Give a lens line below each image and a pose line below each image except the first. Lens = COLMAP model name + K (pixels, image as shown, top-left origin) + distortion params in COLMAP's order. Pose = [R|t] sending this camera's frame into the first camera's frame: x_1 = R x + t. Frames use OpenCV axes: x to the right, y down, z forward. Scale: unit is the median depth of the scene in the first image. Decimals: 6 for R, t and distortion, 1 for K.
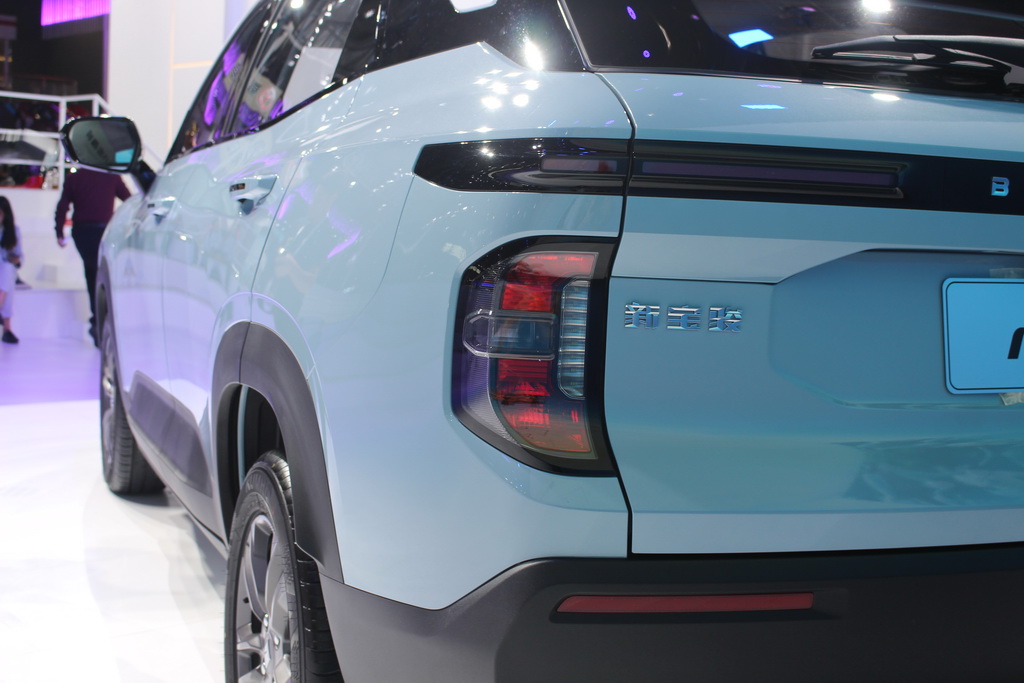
lens RADIAL K [[1319.6, 0, 512.0], [0, 1319.6, 341.5], [0, 0, 1]] dist [-0.049686, -0.008199]
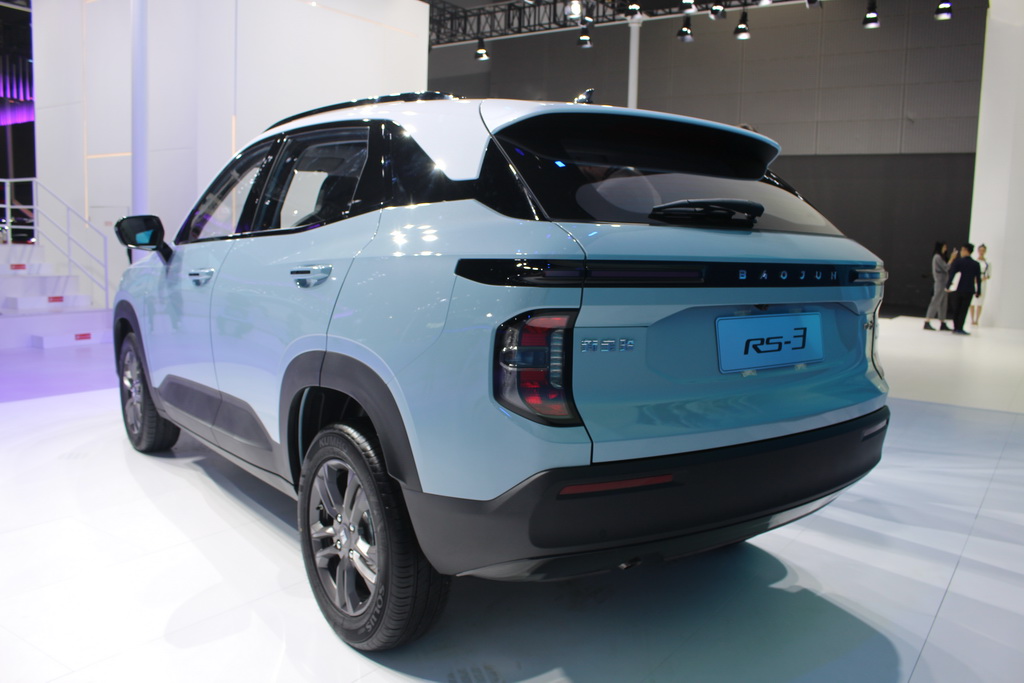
lens RADIAL K [[865.4, 0, 512.0], [0, 865.4, 341.5], [0, 0, 1]] dist [-0.094020, -0.000158]
pose [[0.967529, -0.051317, 0.247494, -0.339906], [0.045947, 0.998567, 0.027428, -0.067019], [-0.248547, -0.015165, 0.968501, -0.252159]]
